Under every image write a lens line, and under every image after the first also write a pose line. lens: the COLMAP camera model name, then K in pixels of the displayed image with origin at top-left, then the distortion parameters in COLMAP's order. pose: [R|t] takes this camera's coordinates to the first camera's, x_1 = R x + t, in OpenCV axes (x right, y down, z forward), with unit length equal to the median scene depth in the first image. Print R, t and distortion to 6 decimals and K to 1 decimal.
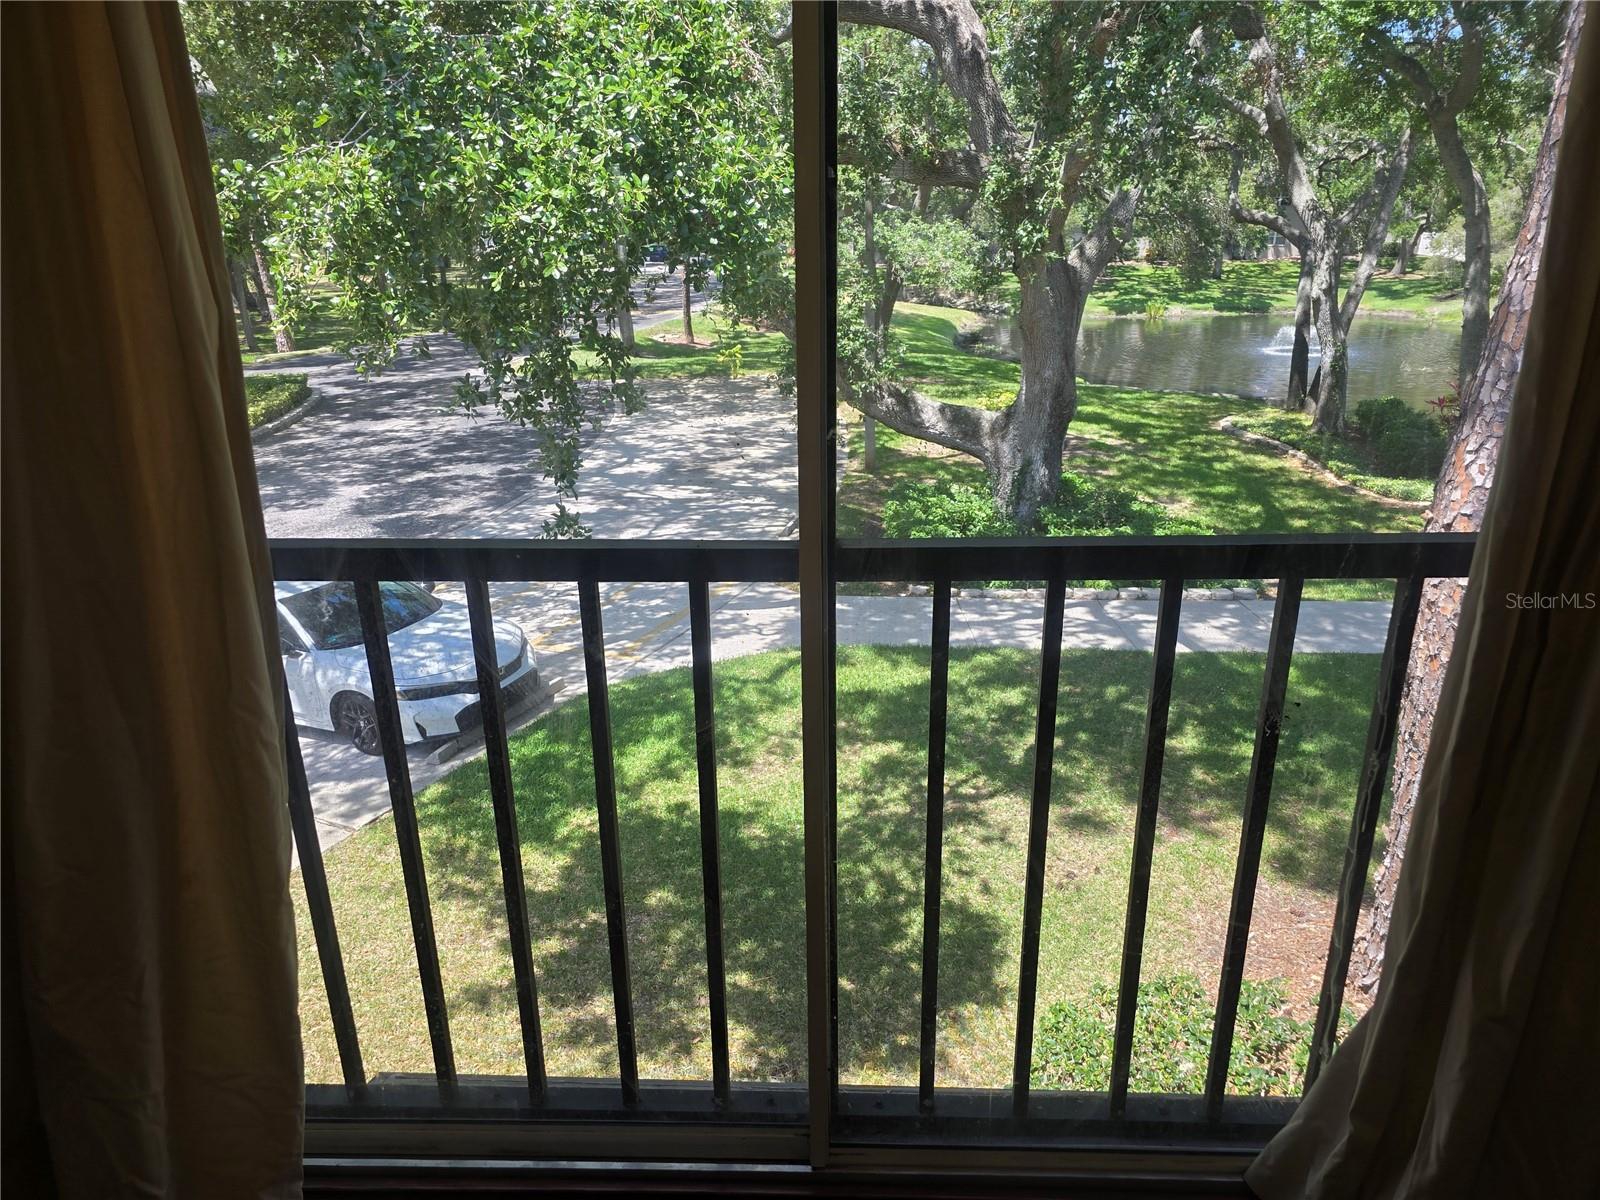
lens RADIAL K [[1061.0, 0, 797.8], [0, 1061.0, 608.2], [0, 0, 1]] dist [0.063799, -0.051111]
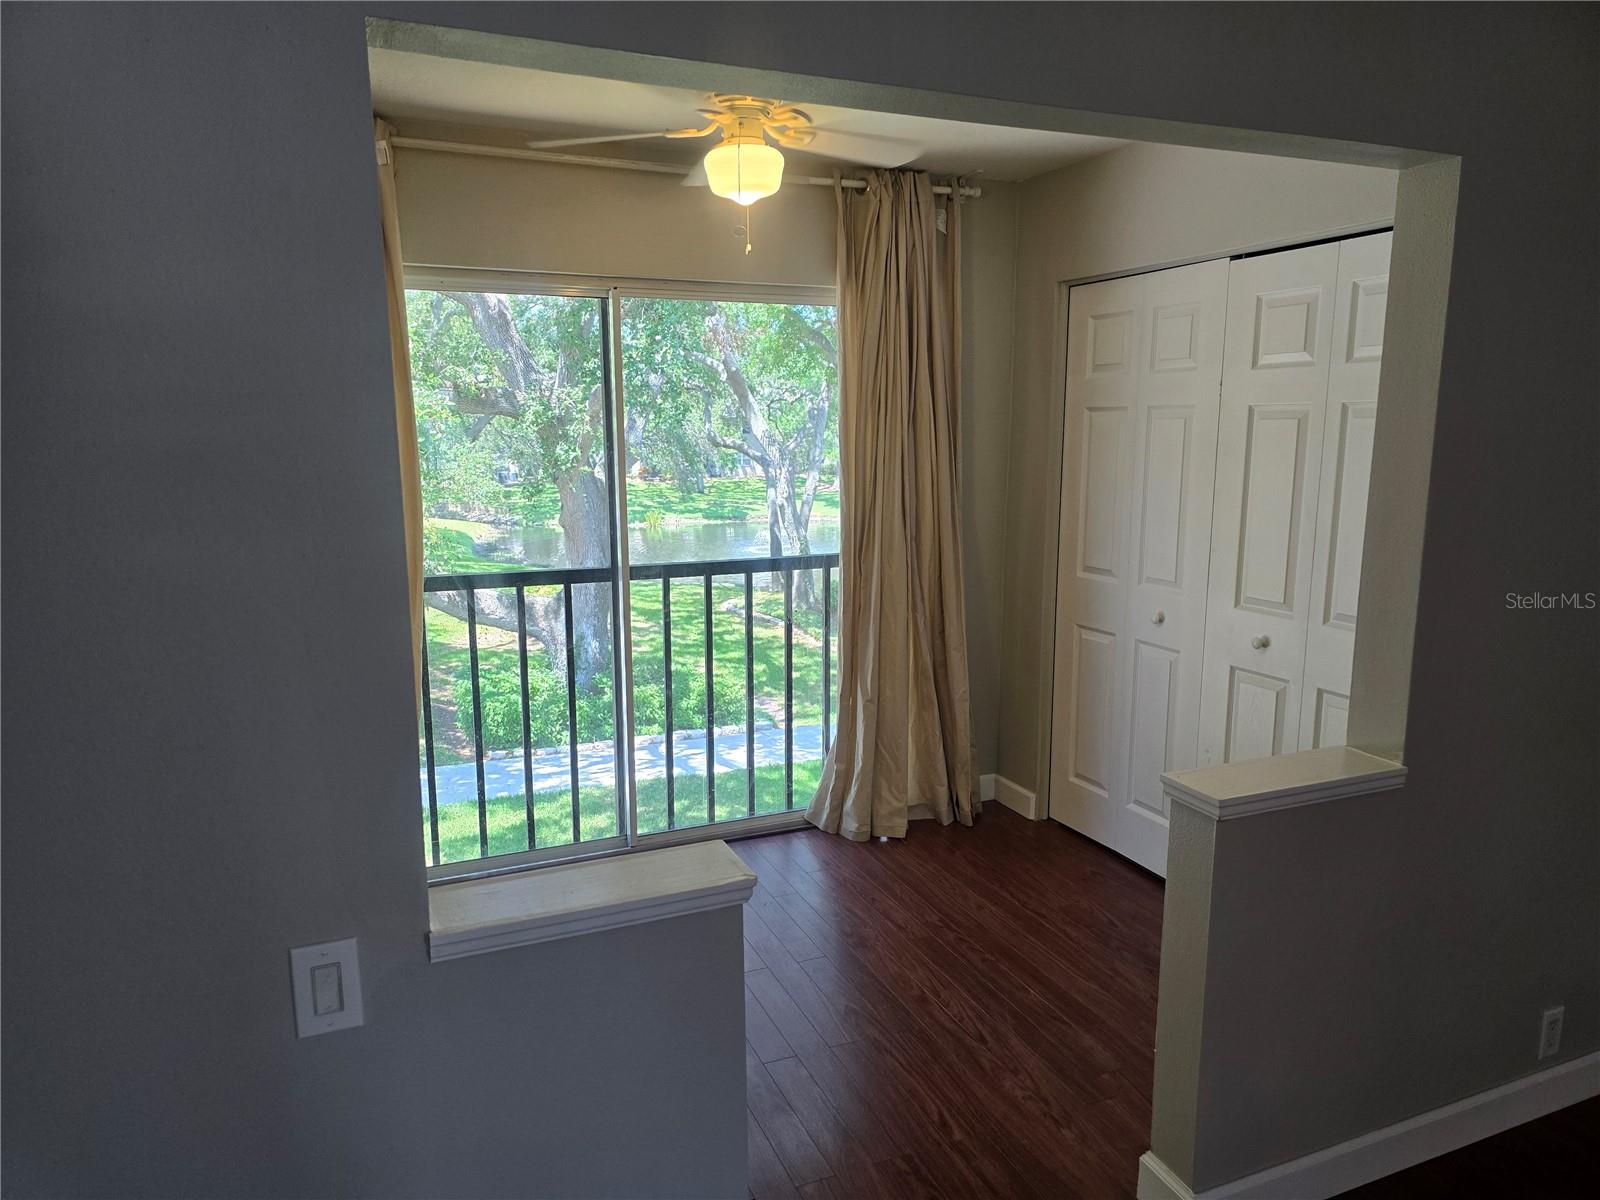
lens RADIAL K [[1061.0, 0, 797.8], [0, 1061.0, 608.2], [0, 0, 1]] dist [0.063799, -0.051111]
pose [[0.900756, -0.060064, 0.430152, -0.041966], [0.141231, 0.977074, -0.159309, 0.030997], [-0.410721, 0.204250, 0.888589, -0.086695]]
